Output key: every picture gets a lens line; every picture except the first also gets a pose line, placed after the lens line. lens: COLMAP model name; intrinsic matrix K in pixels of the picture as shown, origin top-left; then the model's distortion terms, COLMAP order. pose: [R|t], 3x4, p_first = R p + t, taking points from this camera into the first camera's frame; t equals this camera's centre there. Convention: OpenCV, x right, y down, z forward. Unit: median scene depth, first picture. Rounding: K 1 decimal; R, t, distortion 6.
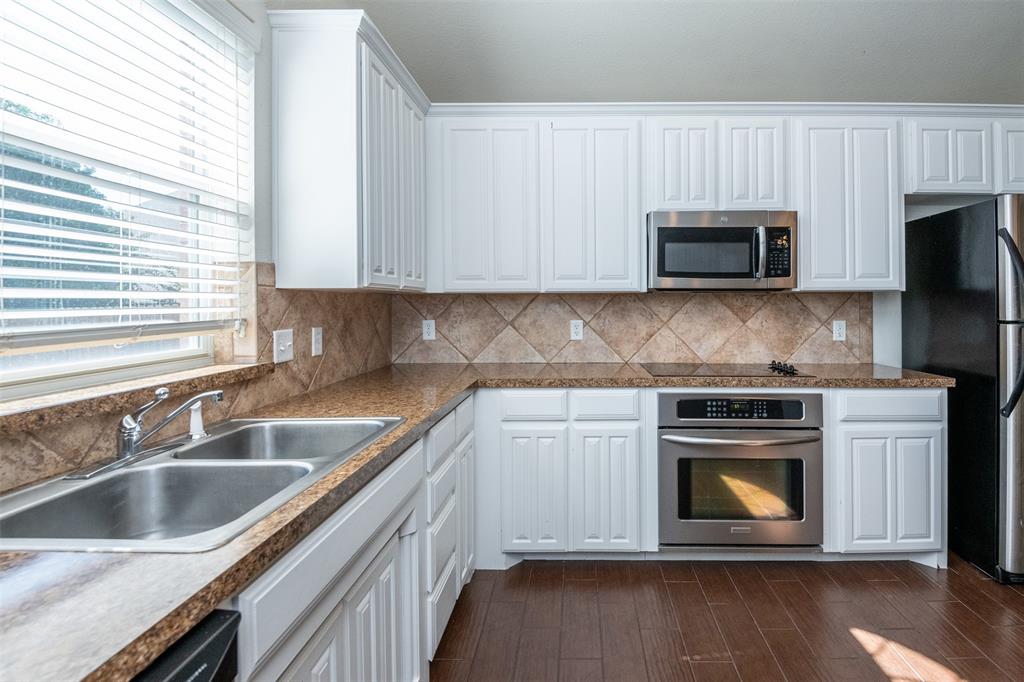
lens RADIAL K [[489.2, 0, 567.2], [0, 489.2, 301.9], [0, 0, 1]] dist [0.001637, -0.001466]
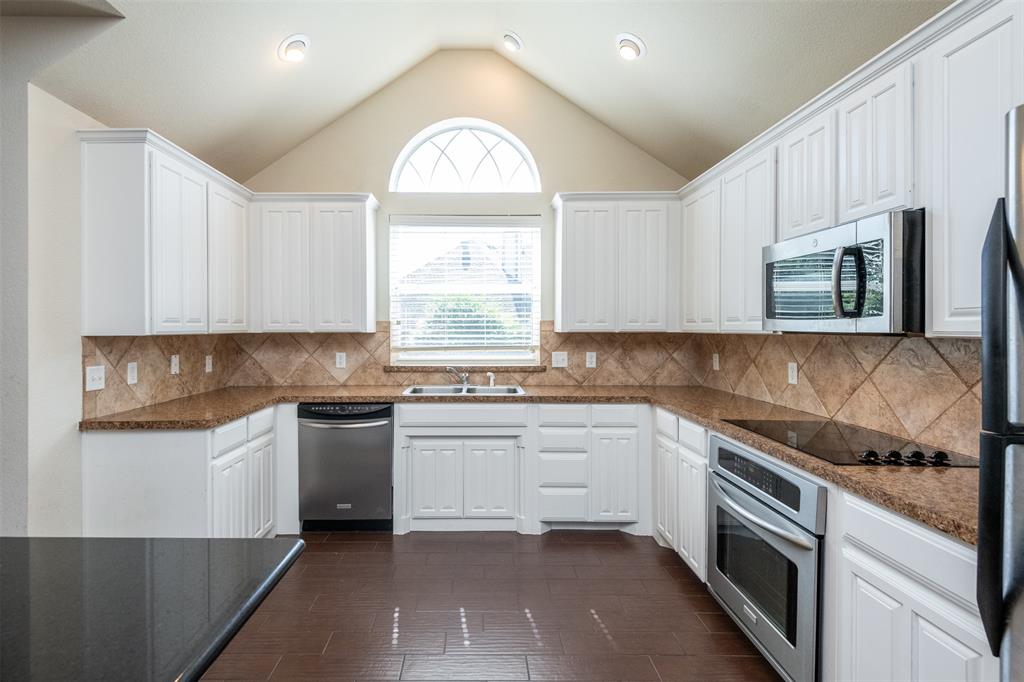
lens RADIAL K [[499.1, 0, 483.6], [0, 499.1, 330.9], [0, 0, 1]] dist [-0.002021, -0.000336]
pose [[0.001488, 0.006314, -0.999979, 1.061564], [-0.000909, 0.999980, 0.006313, -0.031489], [0.999998, 0.000899, 0.001494, 0.456594]]
